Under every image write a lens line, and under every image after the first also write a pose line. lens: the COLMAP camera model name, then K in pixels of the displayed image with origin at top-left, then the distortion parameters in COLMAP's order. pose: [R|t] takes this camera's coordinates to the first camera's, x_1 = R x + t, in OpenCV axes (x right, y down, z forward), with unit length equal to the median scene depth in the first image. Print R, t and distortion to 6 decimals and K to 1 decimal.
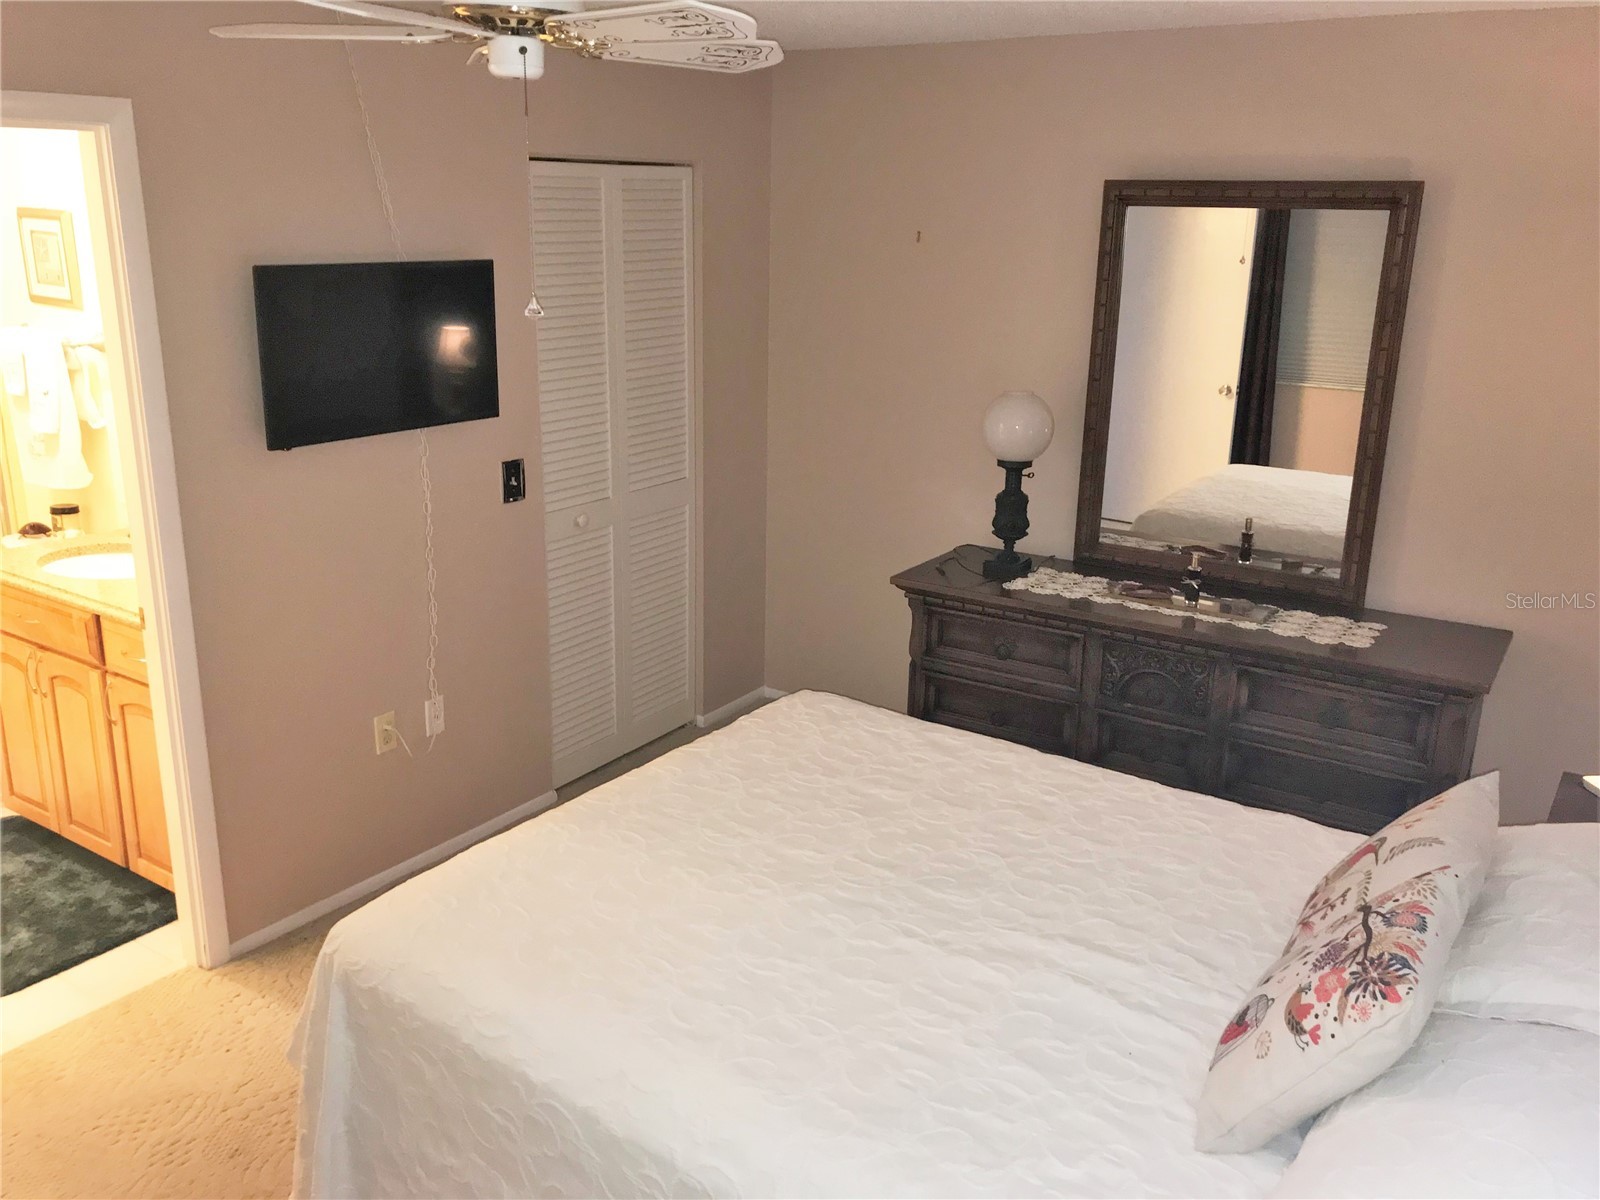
lens RADIAL K [[1332.8, 0, 768.5], [0, 1332.8, 594.1], [0, 0, 1]] dist [0.081960, -0.003801]
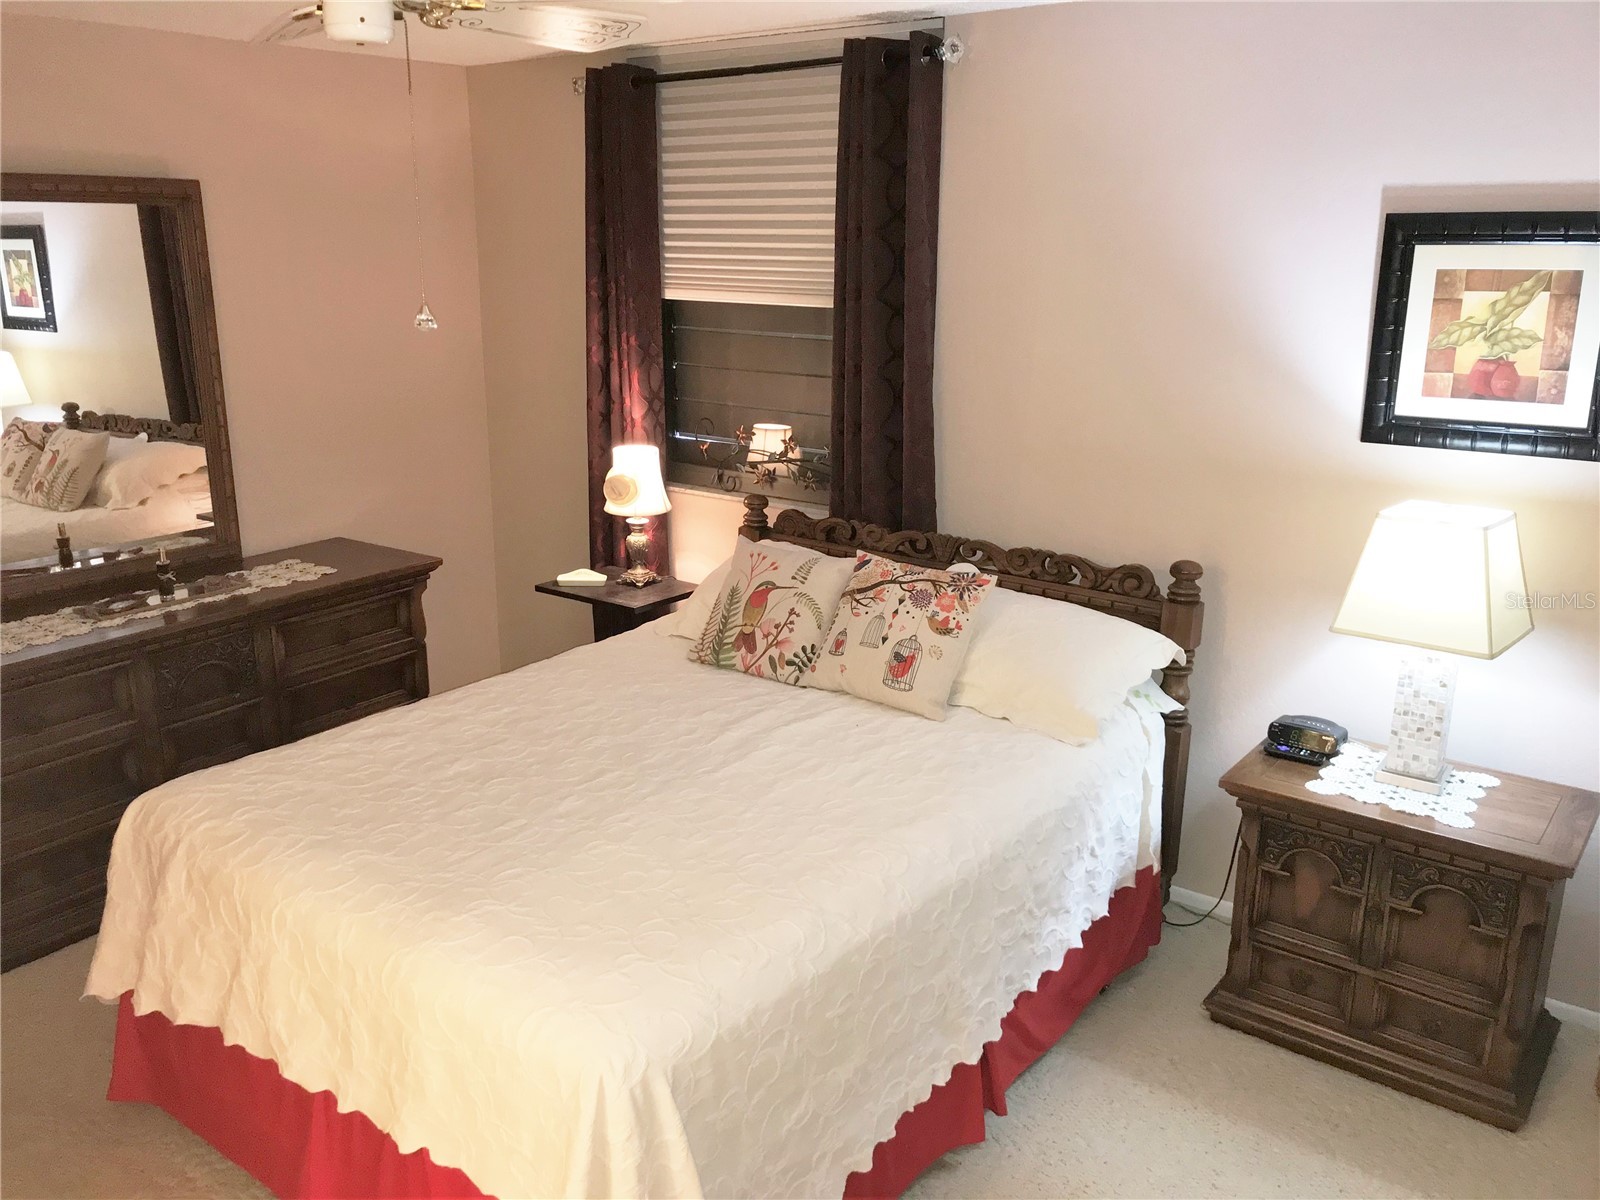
lens RADIAL K [[1332.8, 0, 768.5], [0, 1332.8, 594.1], [0, 0, 1]] dist [0.081960, -0.003801]
pose [[0.043784, -0.280241, 0.958931, -0.834374], [0.283415, 0.923902, 0.257064, -0.168691], [-0.957997, 0.260520, 0.119877, 0.589796]]
